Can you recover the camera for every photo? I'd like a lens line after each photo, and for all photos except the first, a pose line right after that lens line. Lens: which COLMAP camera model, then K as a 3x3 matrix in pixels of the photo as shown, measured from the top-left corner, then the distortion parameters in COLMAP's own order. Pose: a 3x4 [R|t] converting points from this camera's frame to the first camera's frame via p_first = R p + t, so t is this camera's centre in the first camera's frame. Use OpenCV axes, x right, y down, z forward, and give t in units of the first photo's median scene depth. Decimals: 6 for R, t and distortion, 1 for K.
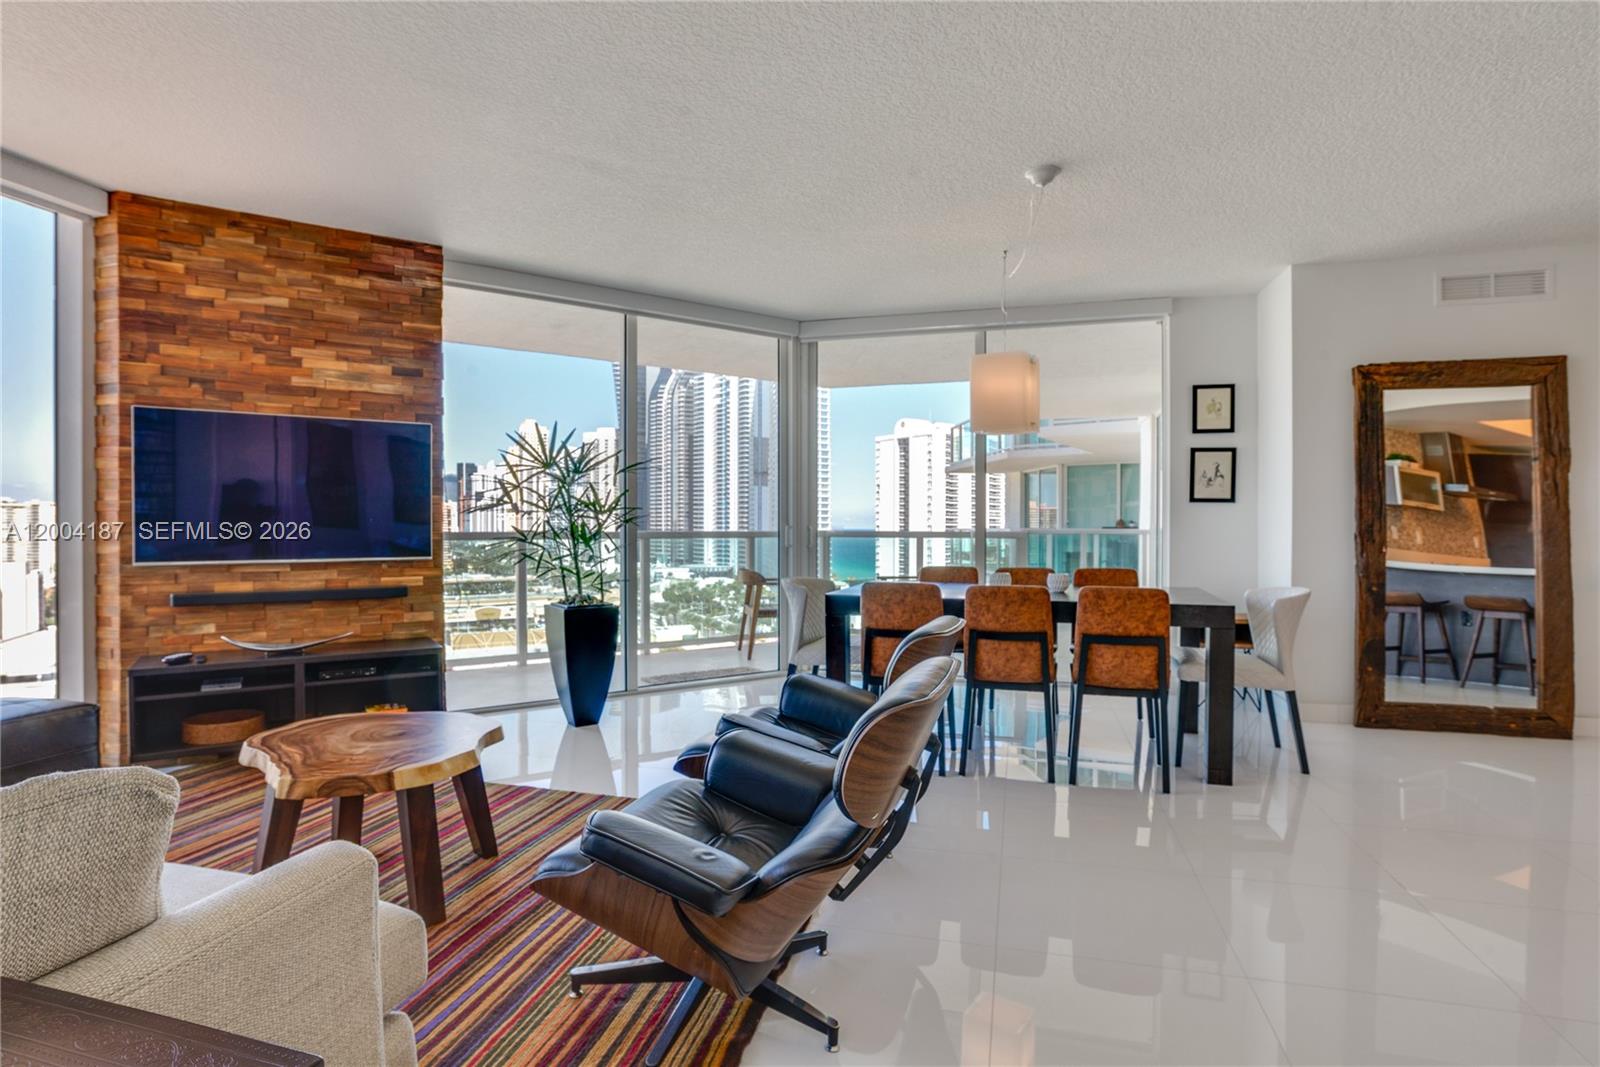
lens RADIAL K [[814.9, 0, 788.3], [0, 814.9, 531.0], [0, 0, 1]] dist [-0.021143, 0.003359]
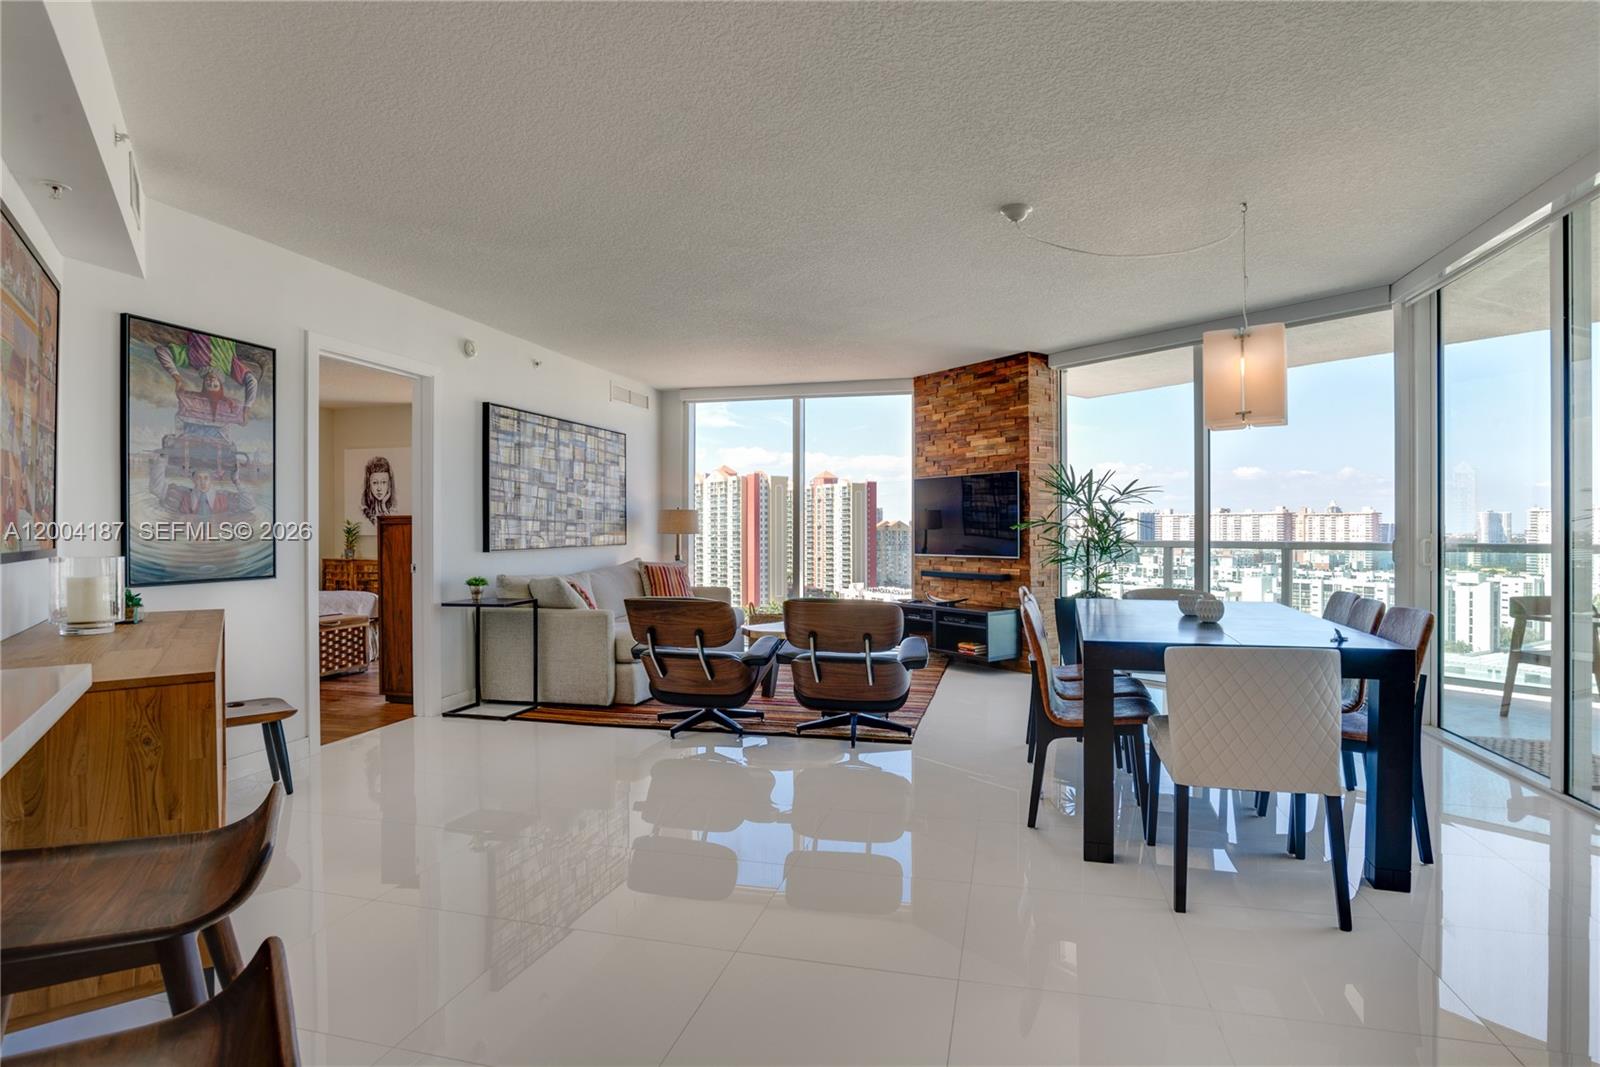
lens RADIAL K [[878.9, 0, 801.2], [0, 878.9, 537.3], [0, 0, 1]] dist [-0.029662, 0.000800]
pose [[0.033205, 0.000708, -0.999448, 1.239210], [-0.002888, 0.999996, 0.000612, -0.004612], [0.999444, 0.002866, 0.033207, 0.541502]]
